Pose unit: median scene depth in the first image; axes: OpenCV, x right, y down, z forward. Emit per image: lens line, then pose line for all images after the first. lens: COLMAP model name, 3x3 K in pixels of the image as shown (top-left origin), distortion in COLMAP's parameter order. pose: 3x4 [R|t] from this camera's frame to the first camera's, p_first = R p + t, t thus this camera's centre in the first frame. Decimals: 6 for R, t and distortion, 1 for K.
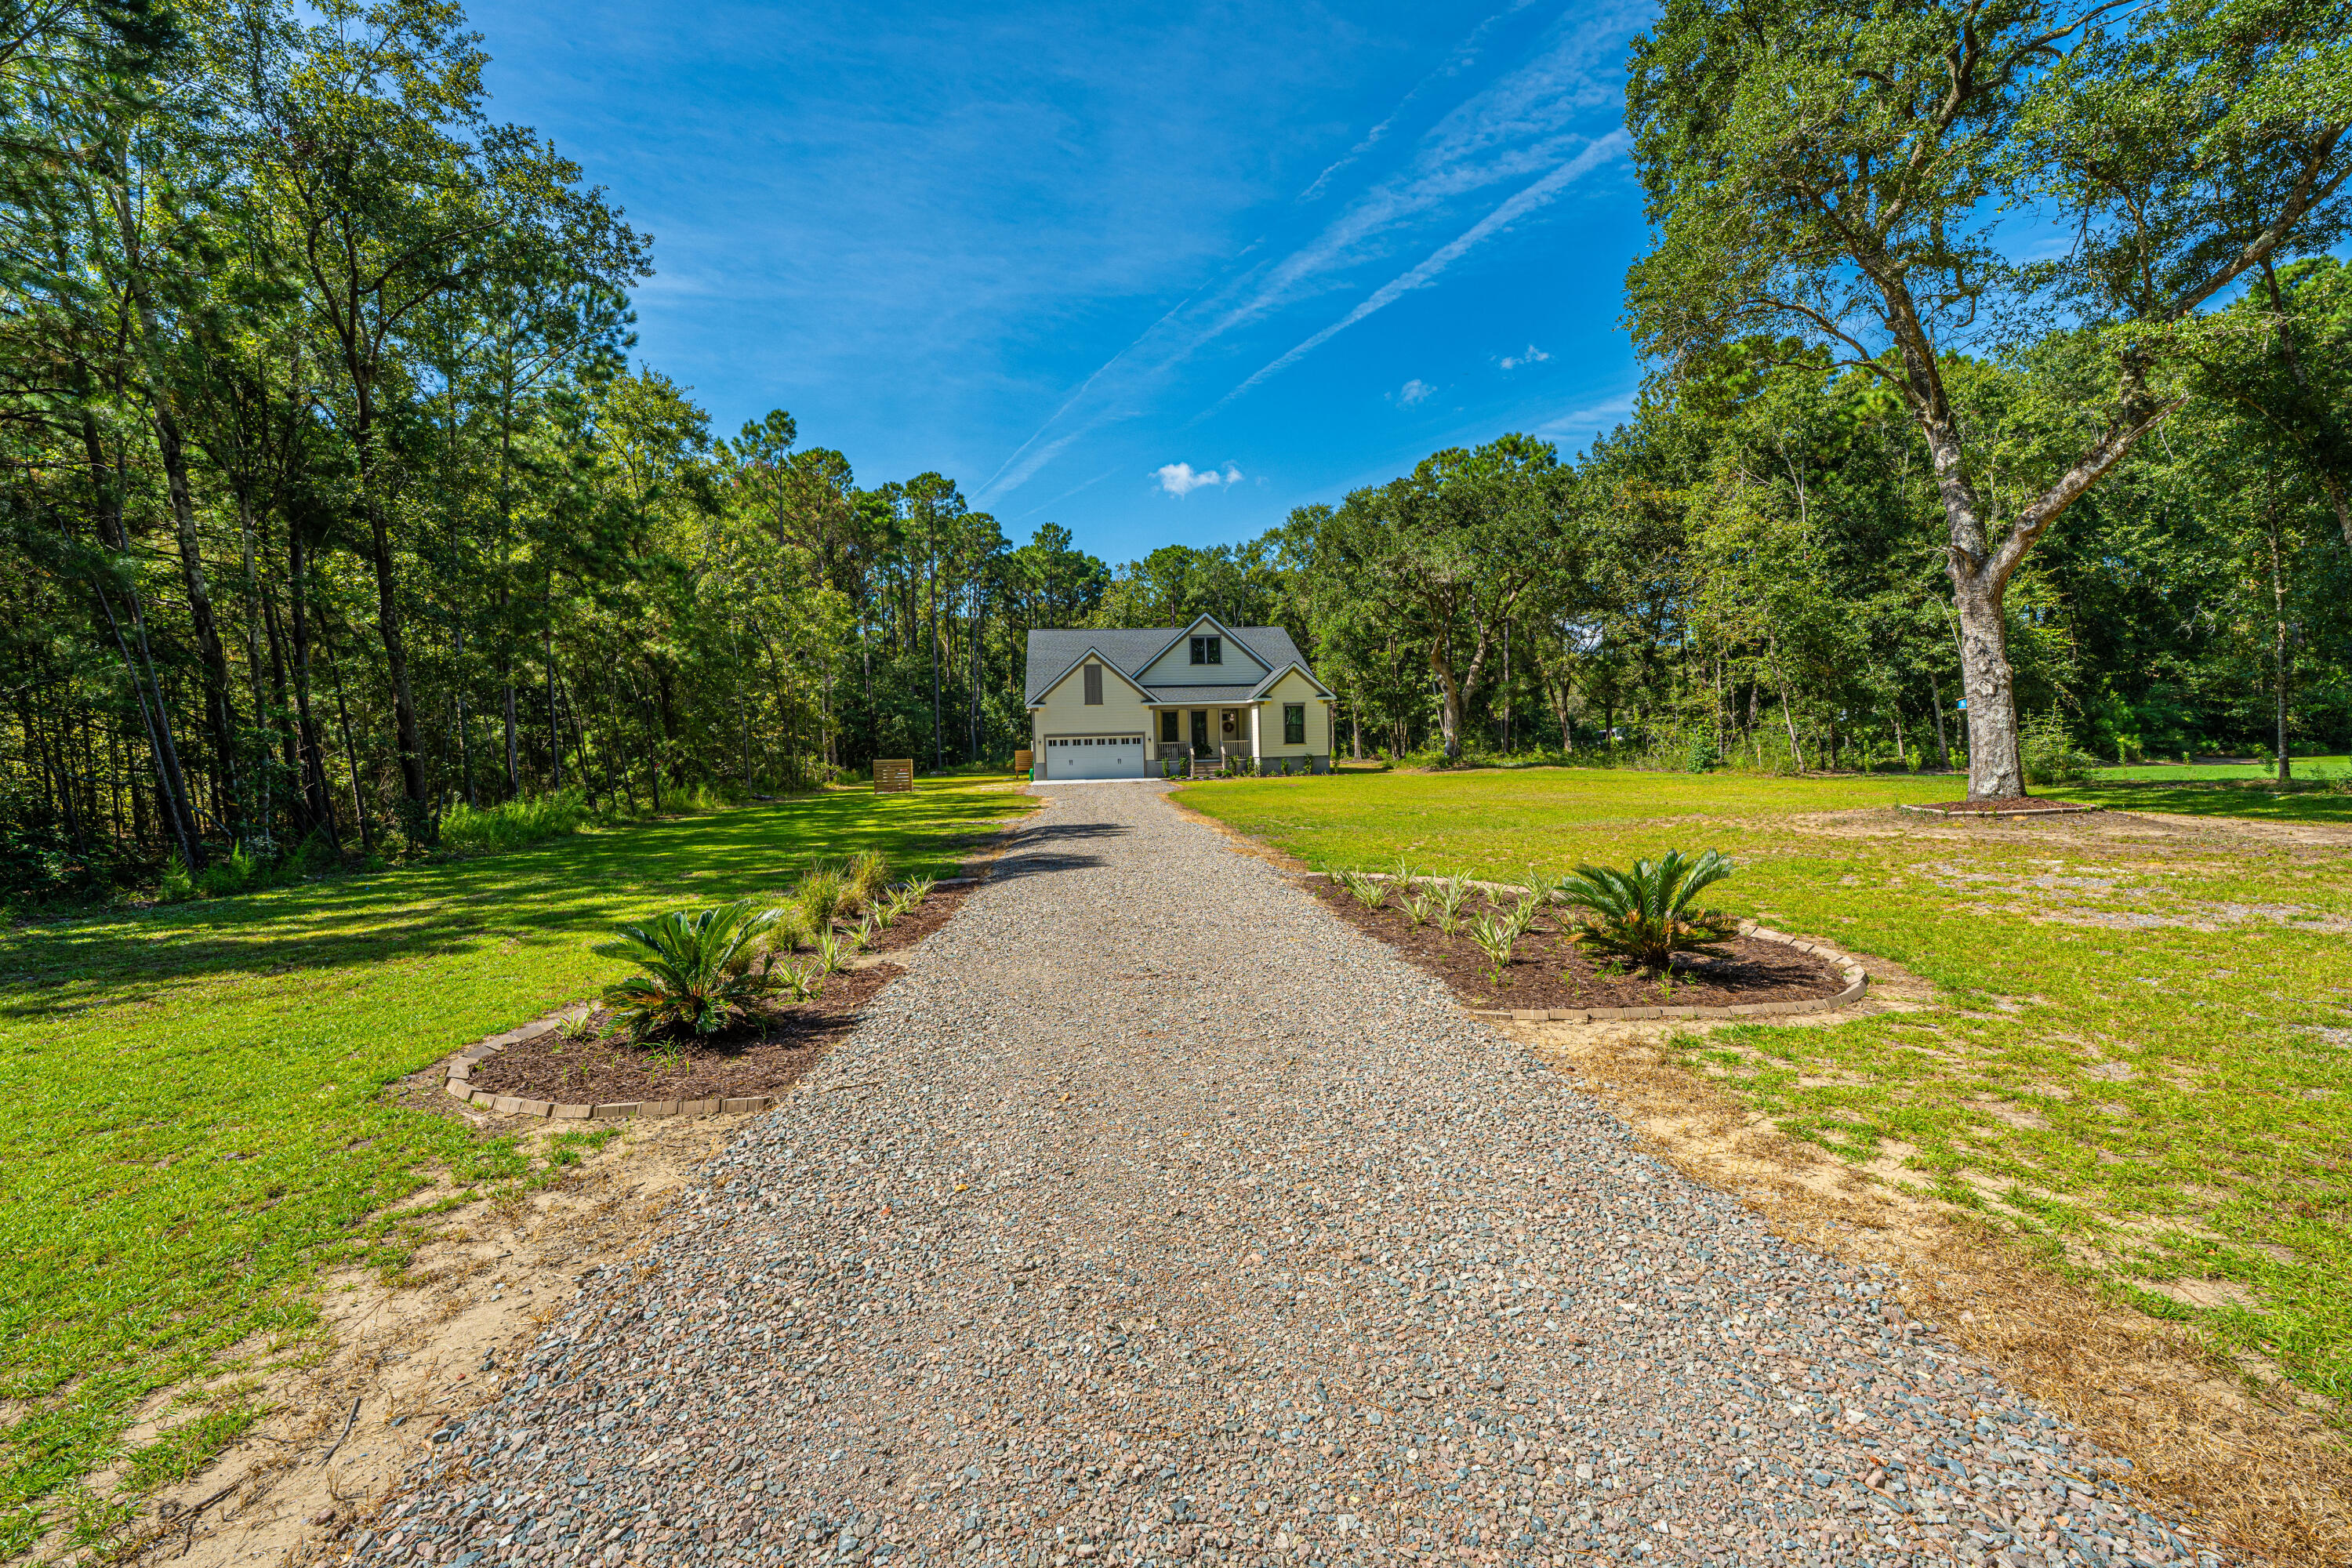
lens RADIAL K [[994.0, 0, 1165.9], [0, 994.0, 773.1], [0, 0, 1]] dist [0.010563, 0.000439]
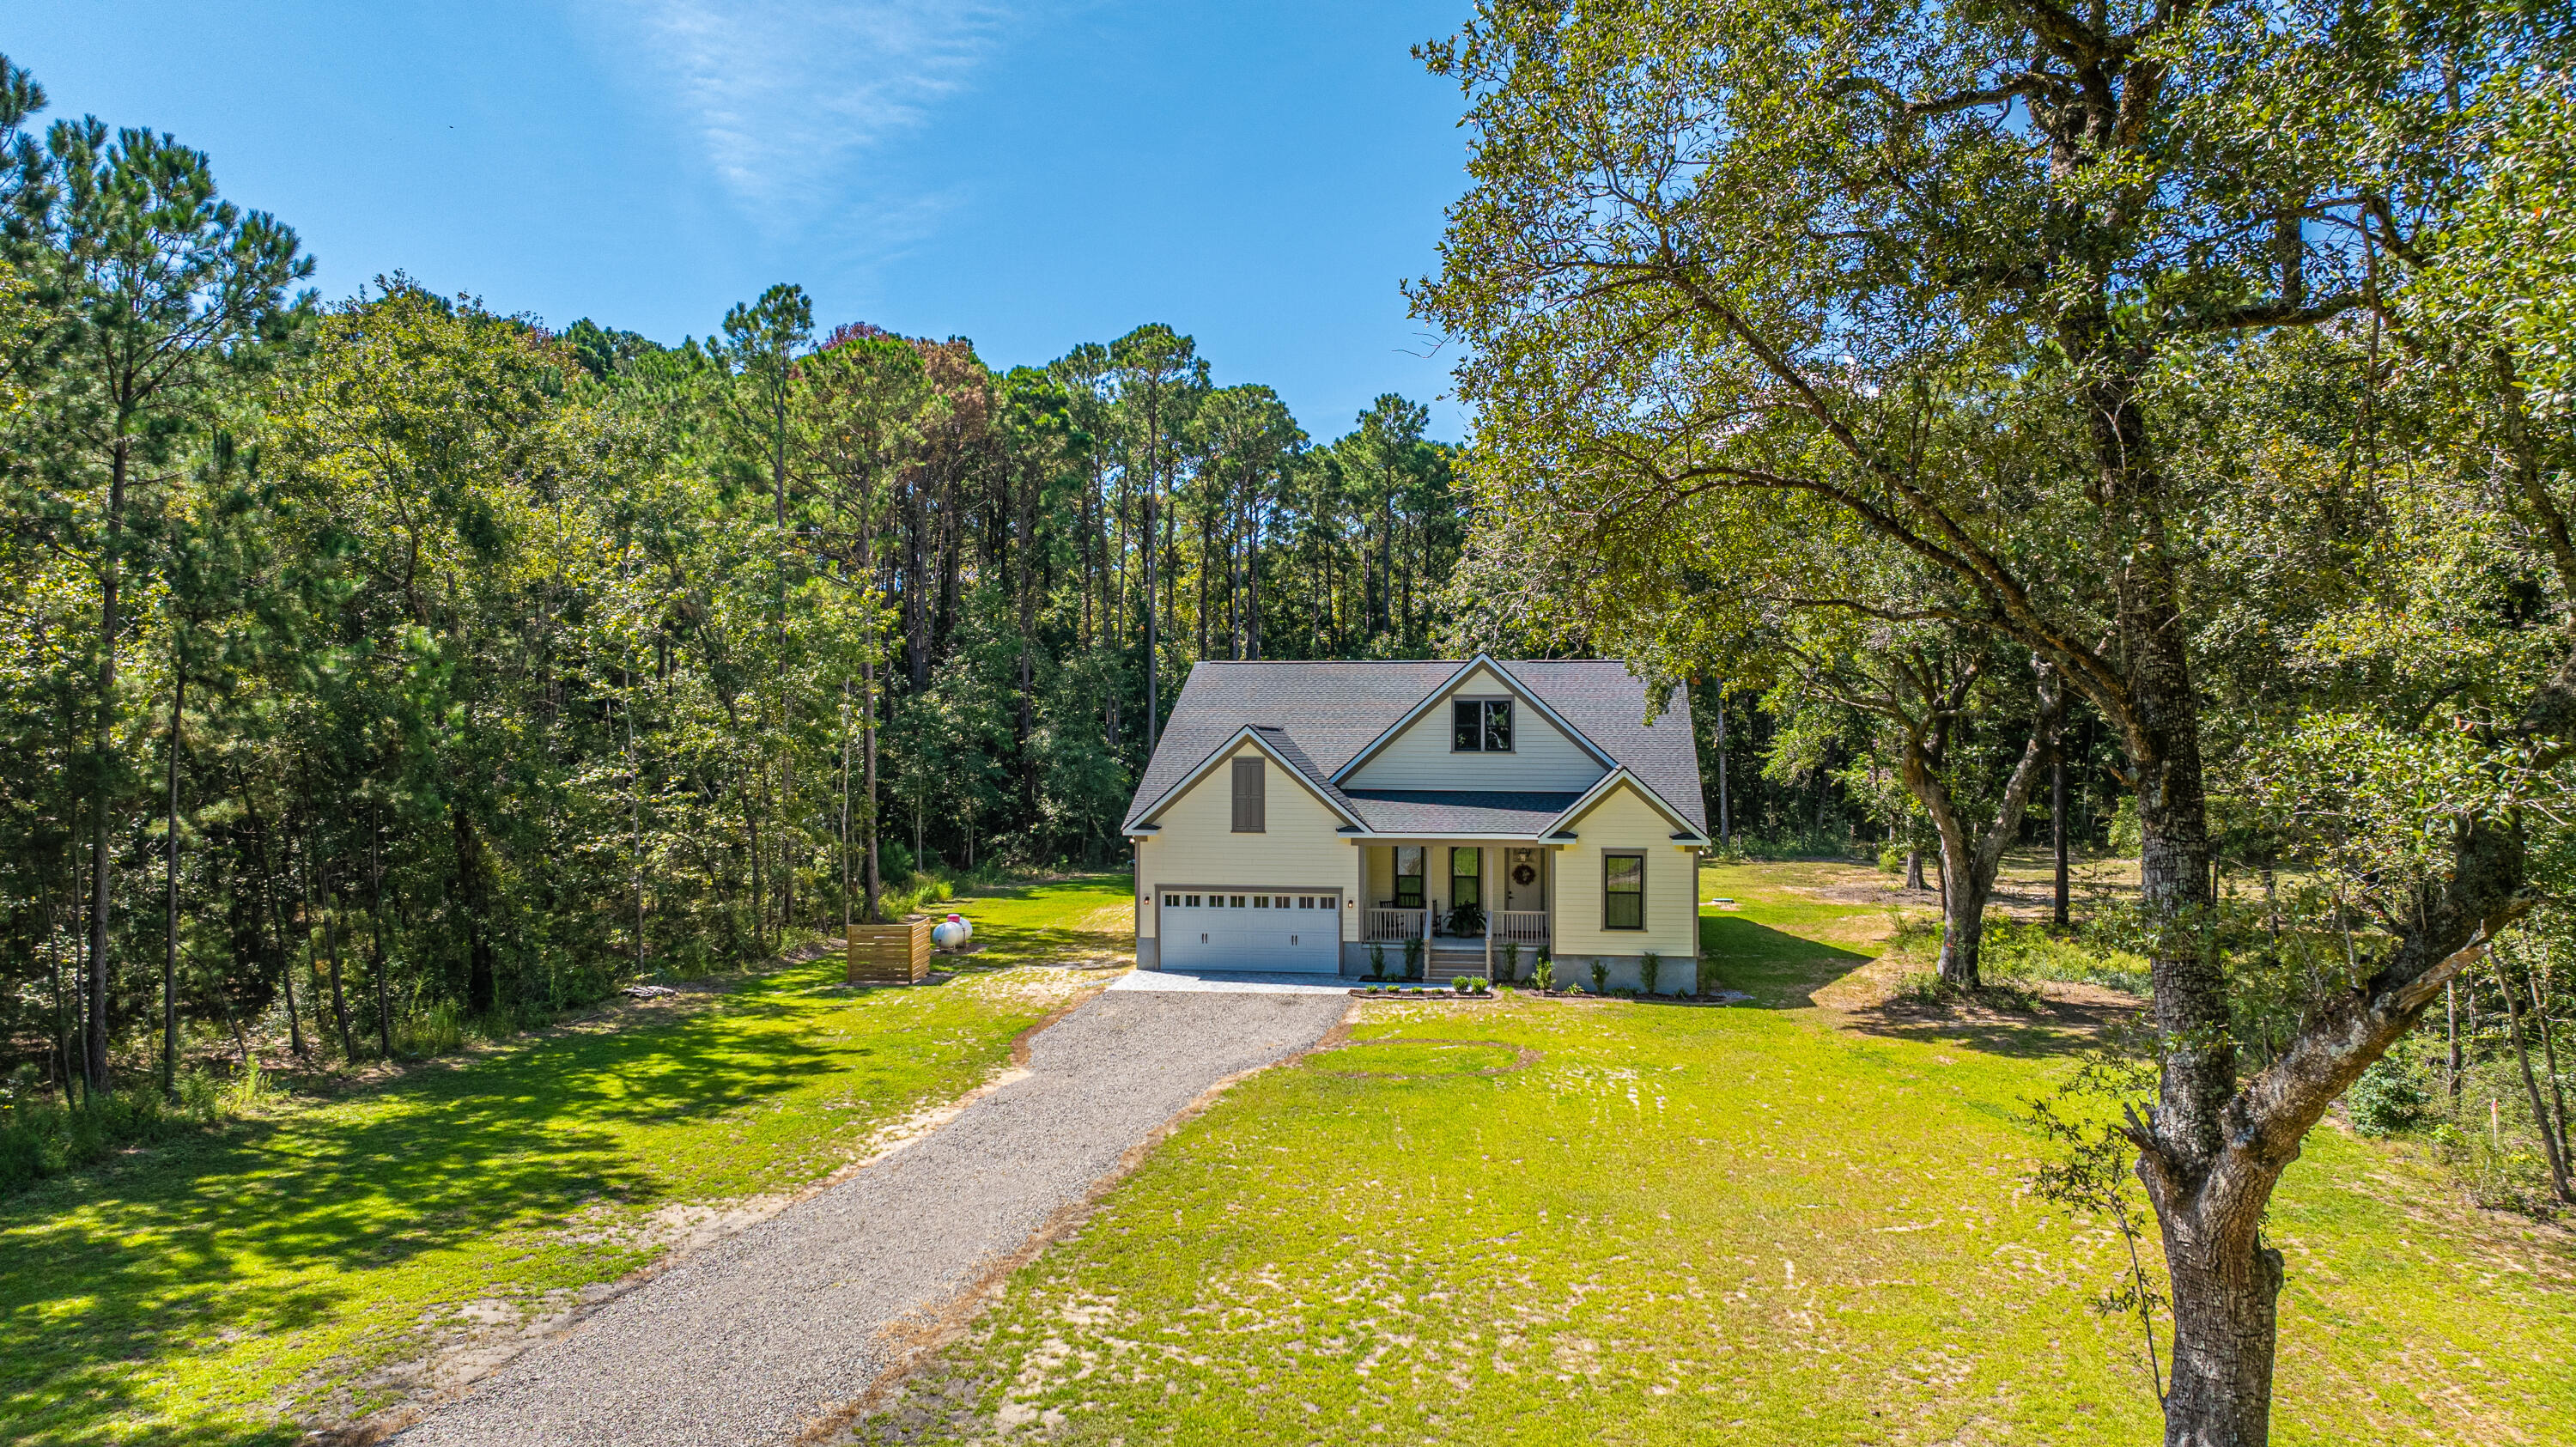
lens RADIAL K [[1805.7, 0, 1291.8], [0, 1805.7, 709.0], [0, 0, 1]] dist [-0.021618, -0.007971]
pose [[0.967358, 0.025385, -0.252140, 0.179788], [-0.033455, 0.999054, -0.027770, -0.102612], [0.251196, 0.035299, 0.967292, 0.069131]]
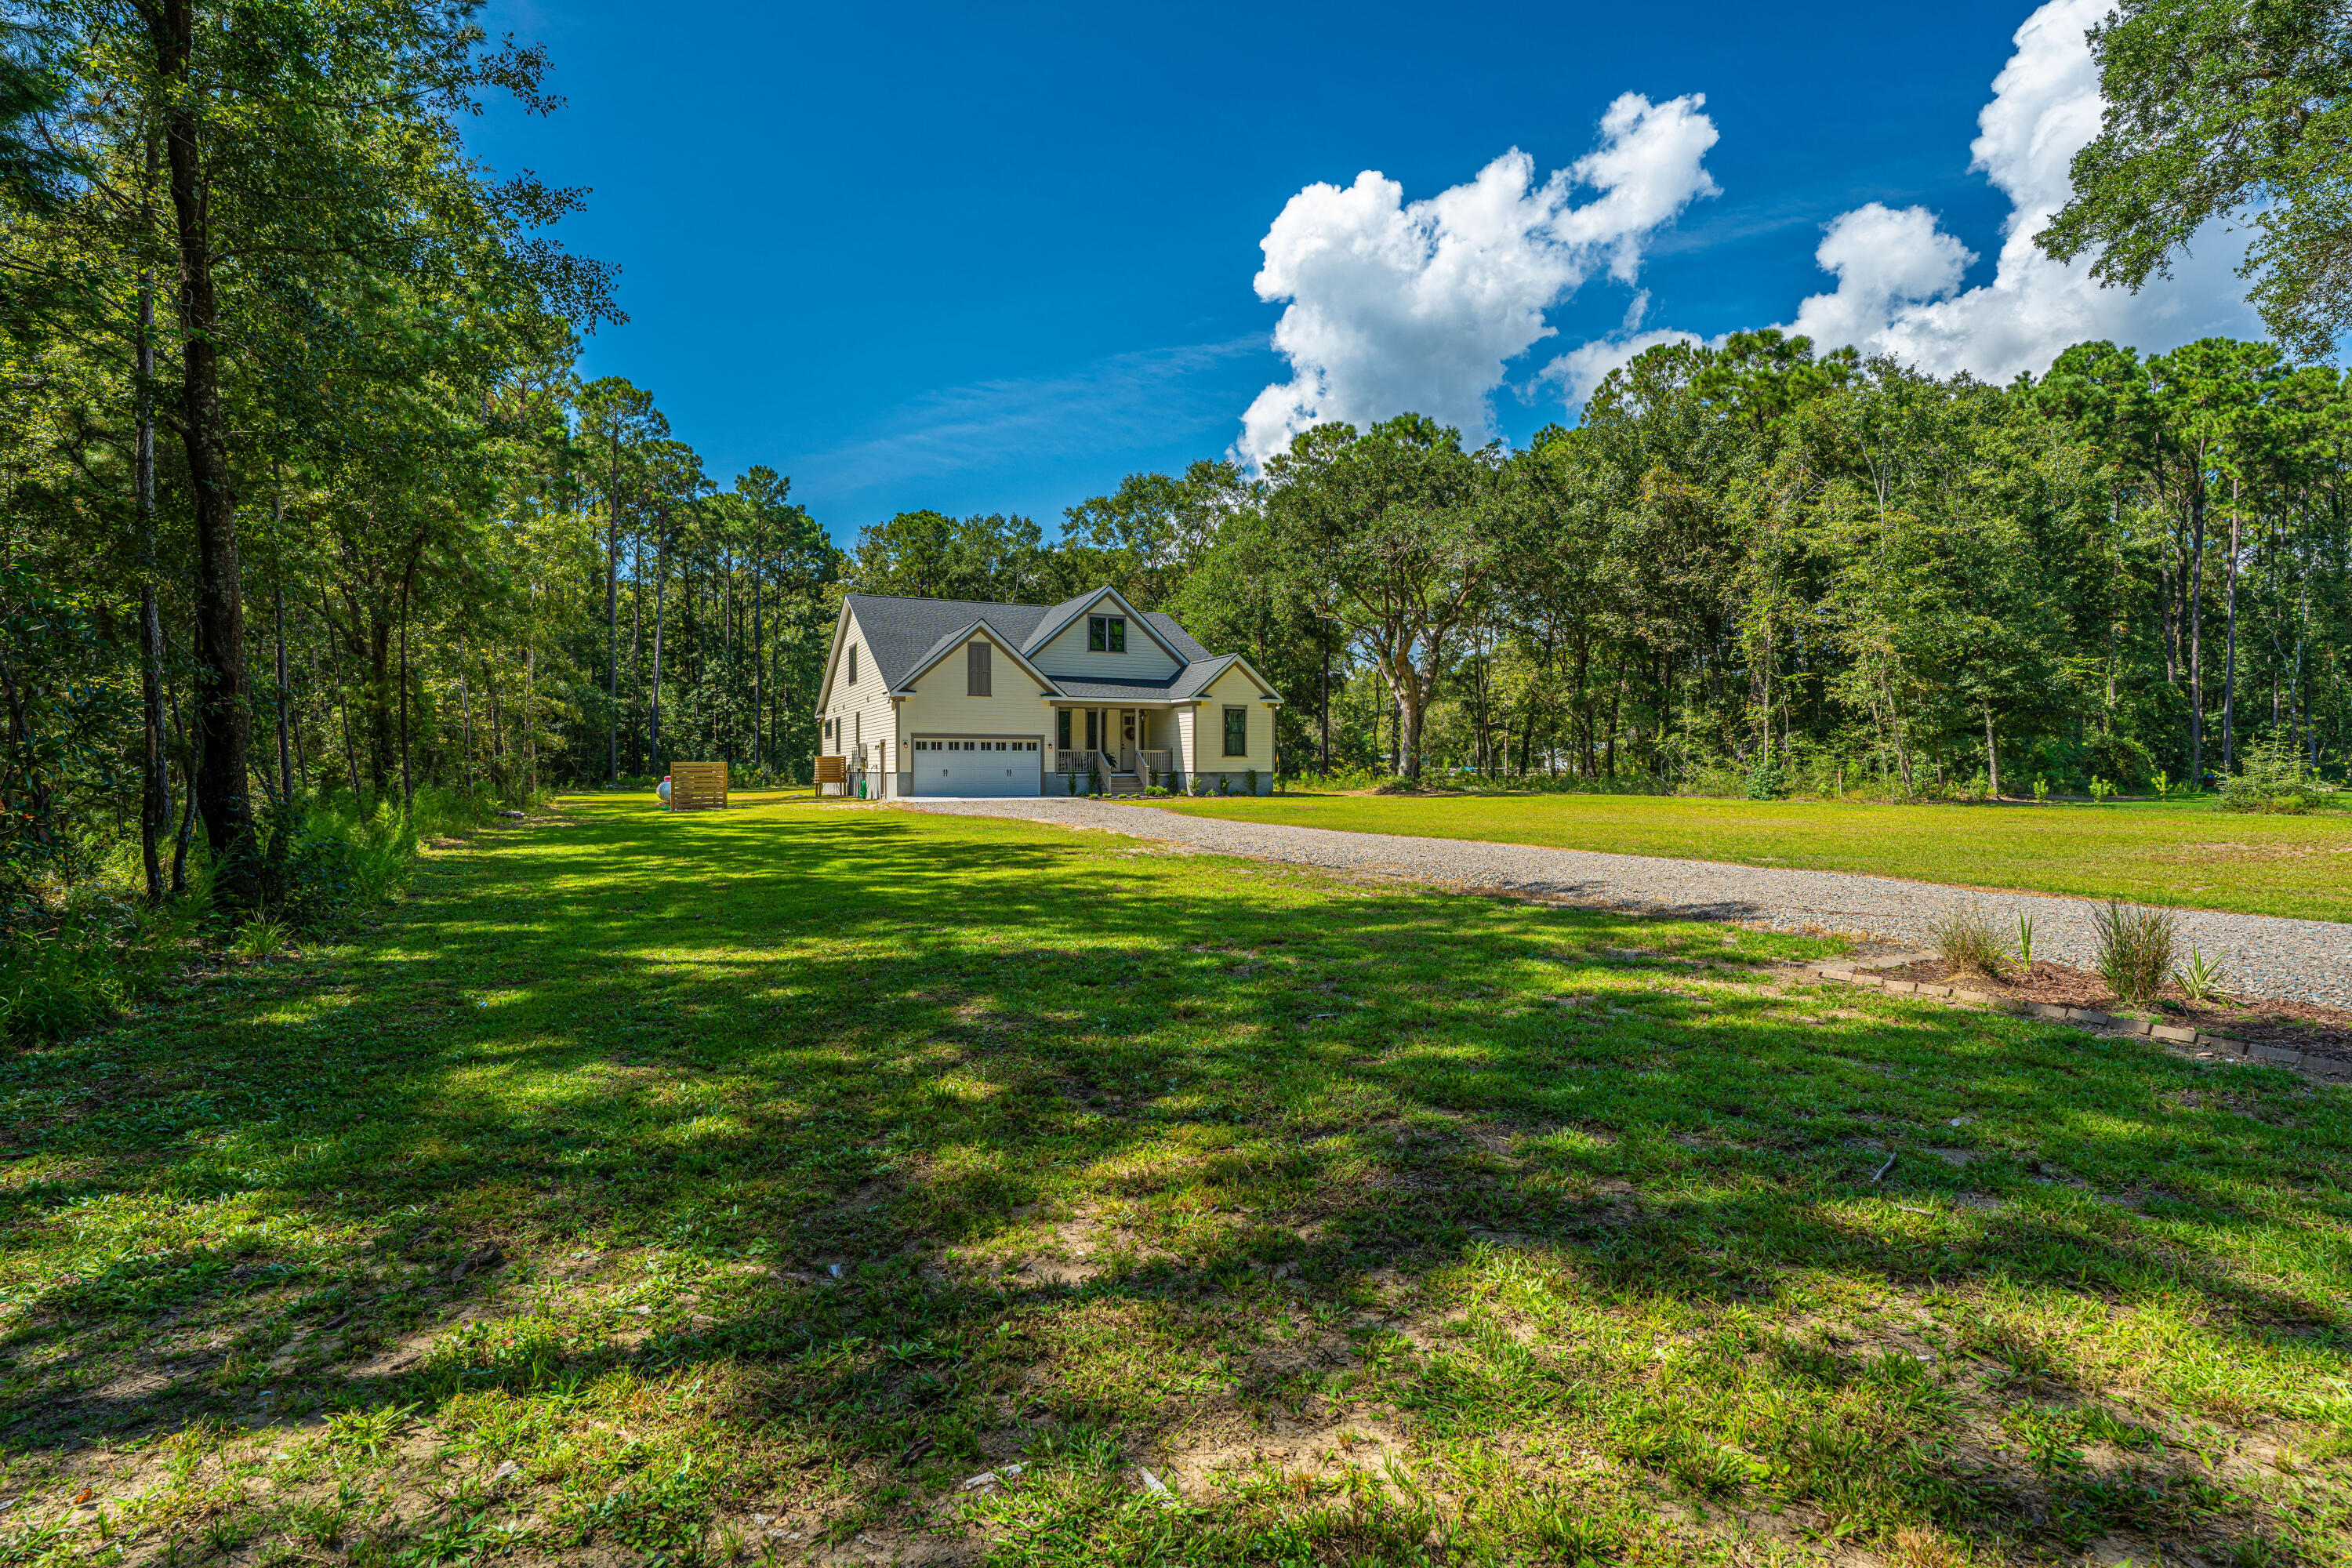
lens RADIAL K [[1147.8, 0, 1168.5], [0, 1147.8, 769.4], [0, 0, 1]] dist [-0.013744, -0.000480]
pose [[0.946569, 0.027663, 0.321312, -0.199977], [-0.018975, 0.999366, -0.030139, 0.008418], [-0.321942, 0.022432, 0.946494, 0.137494]]
